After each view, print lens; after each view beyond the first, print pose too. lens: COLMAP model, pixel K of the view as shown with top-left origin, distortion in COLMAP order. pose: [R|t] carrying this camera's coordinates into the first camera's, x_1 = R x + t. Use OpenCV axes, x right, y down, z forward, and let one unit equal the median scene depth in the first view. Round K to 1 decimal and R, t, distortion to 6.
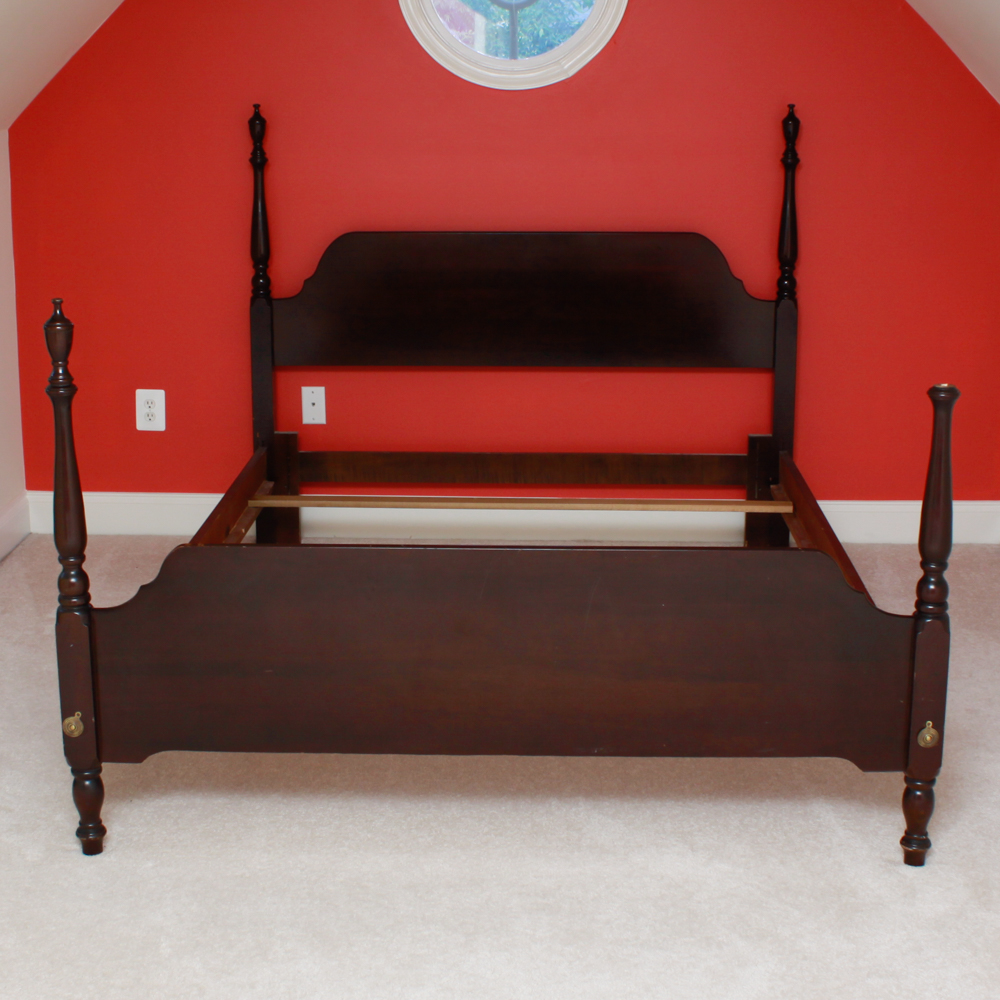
lens RADIAL K [[1831.9, 0, 500.5], [0, 1831.9, 499.5], [0, 0, 1]] dist [-0.142330, 0.000000]
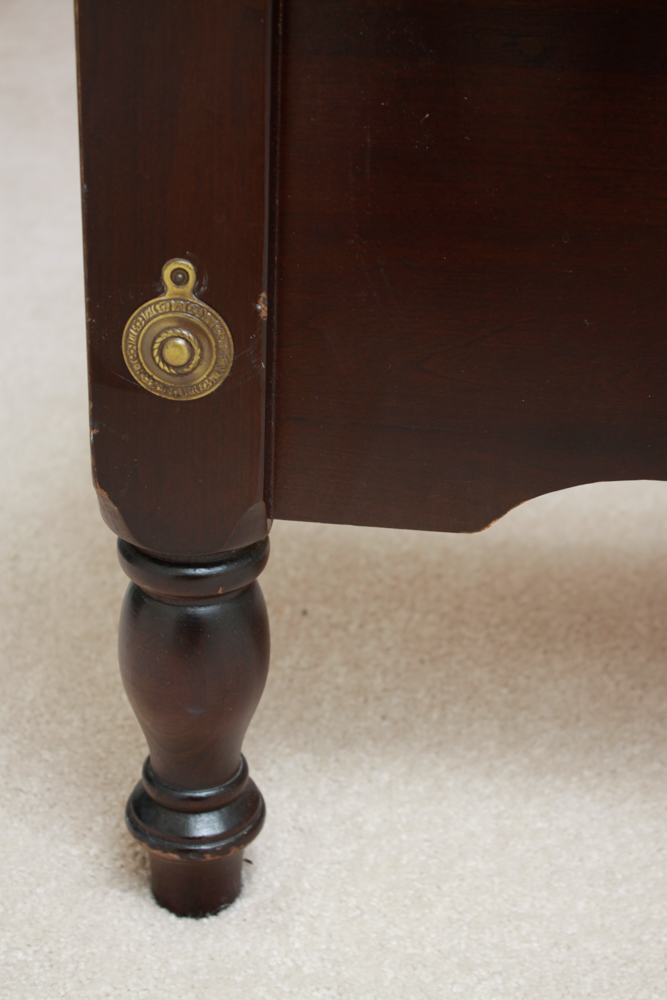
lens RADIAL K [[1875.1, 0, 334.2], [0, 1875.1, 499.4], [0, 0, 1]] dist [0.010772, 0.000000]
pose [[0.998492, 0.053790, -0.010966, -0.208977], [-0.049503, 0.968591, 0.243683, 0.090646], [0.023730, -0.242773, 0.969793, 0.789770]]
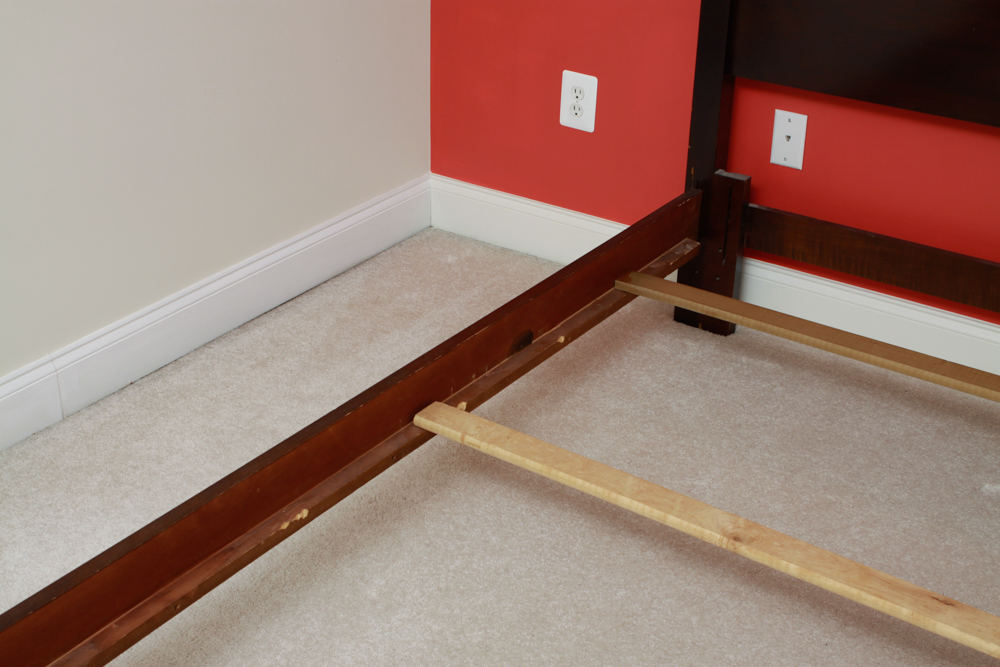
lens RADIAL K [[1450.6, 0, 499.5], [0, 1450.6, 333.2], [0, 0, 1]] dist [-0.012059, 0.000000]
pose [[0.849163, 0.250849, -0.464755, 0.112805], [-0.142610, 0.956220, 0.255548, -0.160312], [0.508512, -0.150723, 0.847761, 0.740135]]
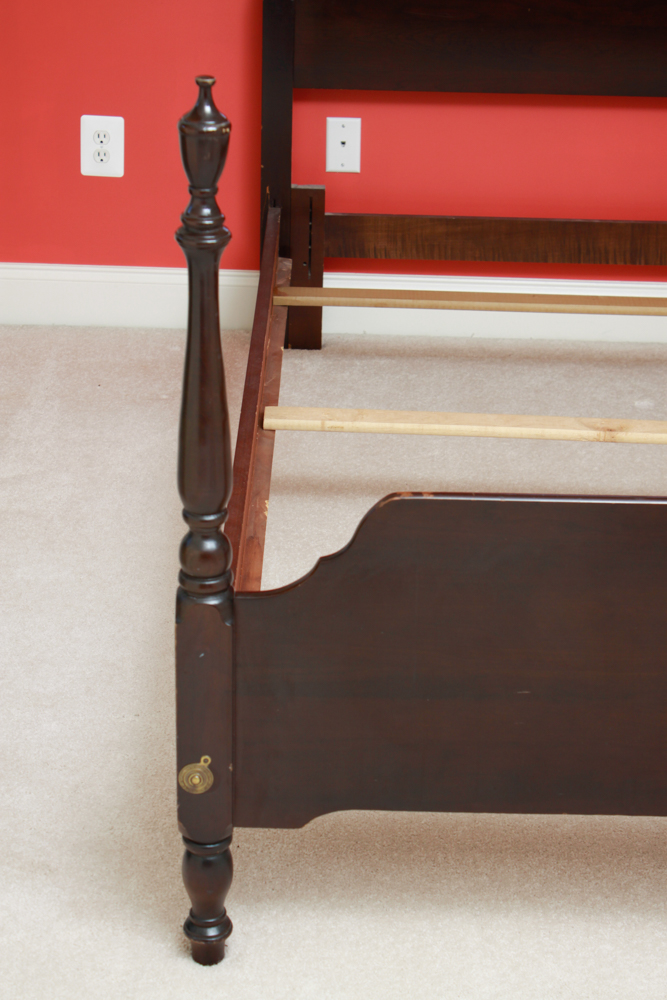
lens RADIAL K [[2059.6, 0, 333.3], [0, 2059.6, 500.4], [0, 0, 1]] dist [0.016634, 0.000000]
pose [[0.998748, 0.009134, 0.049184, -0.219562], [-0.017818, 0.983665, 0.179125, -0.090264], [-0.046744, -0.179777, 0.982596, 0.324459]]
